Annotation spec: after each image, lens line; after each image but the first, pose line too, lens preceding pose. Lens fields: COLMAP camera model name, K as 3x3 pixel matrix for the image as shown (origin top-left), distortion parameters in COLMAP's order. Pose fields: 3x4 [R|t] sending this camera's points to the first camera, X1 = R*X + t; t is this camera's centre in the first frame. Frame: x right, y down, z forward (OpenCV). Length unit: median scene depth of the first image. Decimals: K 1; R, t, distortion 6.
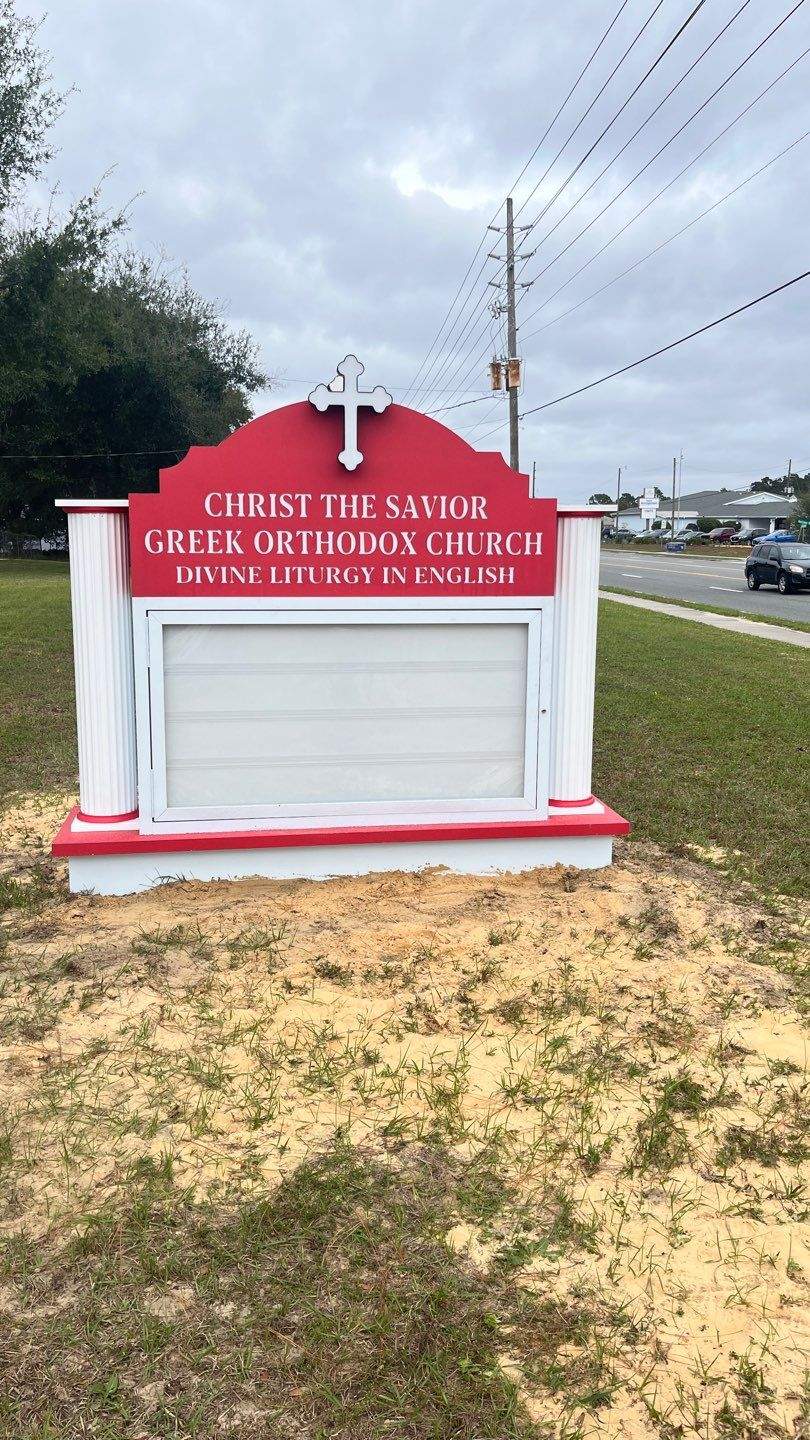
lens RADIAL K [[1037.5, 0, 405.3], [0, 1037.5, 692.2], [0, 0, 1]] dist [0.052323, -0.069157]
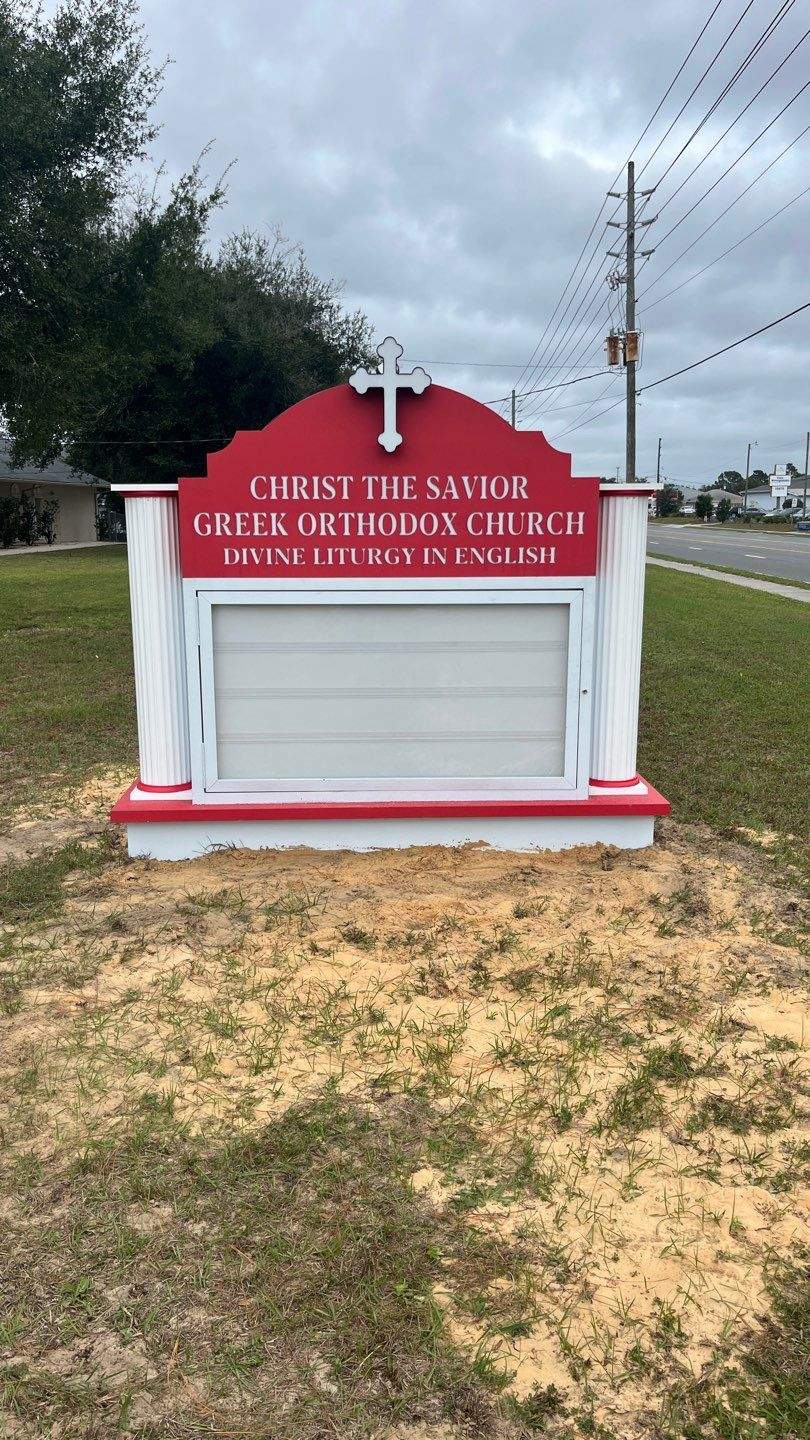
lens RADIAL K [[1039.4, 0, 405.0], [0, 1039.4, 720.0], [0, 0, 1]] dist [0.036681, -0.043552]
pose [[0.993858, 0.012884, -0.109906, 0.094061], [-0.008140, 0.999020, 0.043512, 0.004753], [0.110359, -0.042351, 0.992989, -0.025360]]
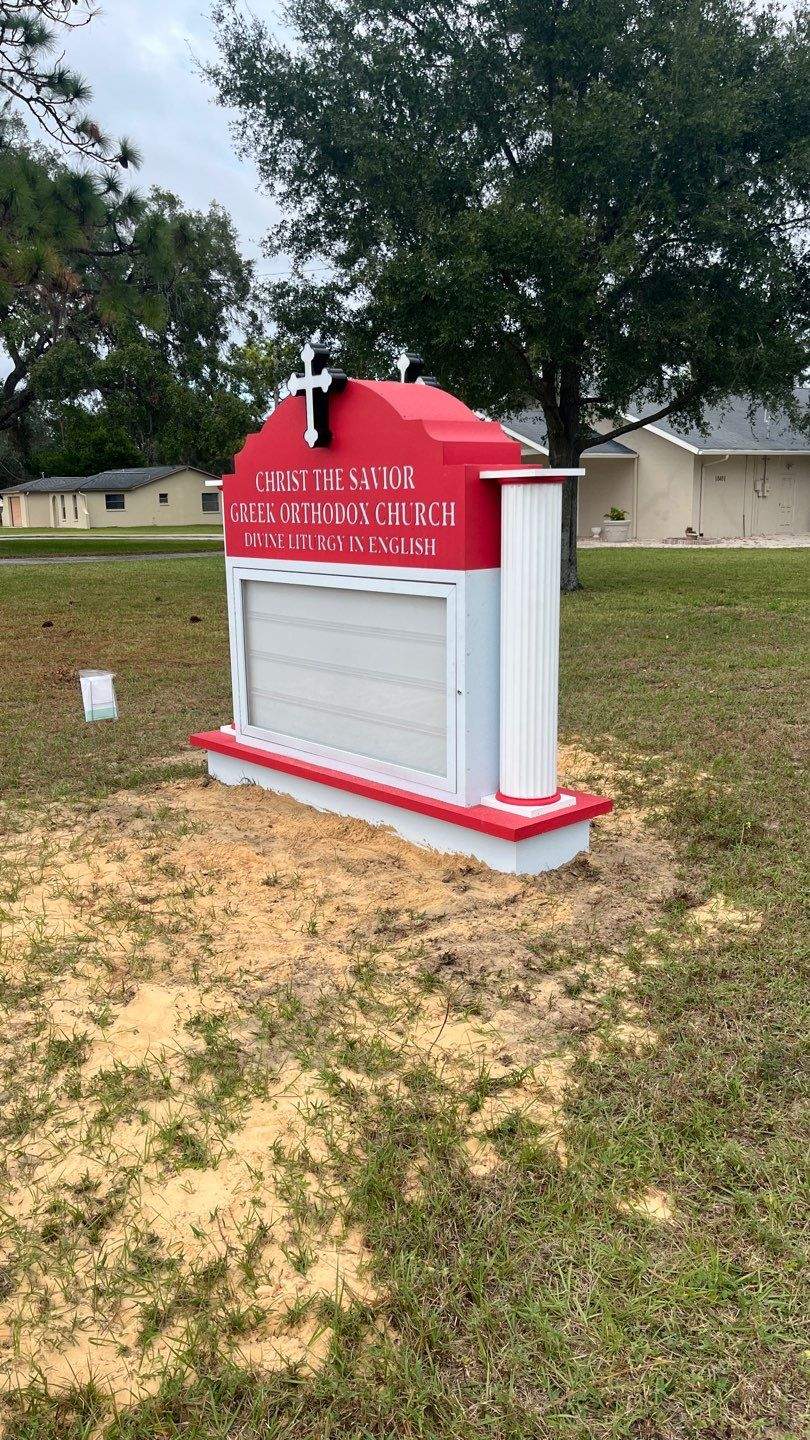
lens RADIAL K [[1044.2, 0, 427.2], [0, 1044.2, 717.3], [0, 0, 1]] dist [0.055842, -0.065409]
pose [[0.574107, 0.155672, -0.803845, 1.170361], [-0.110744, 0.987502, 0.112145, -0.082855], [0.811256, 0.024638, 0.584171, 0.551038]]
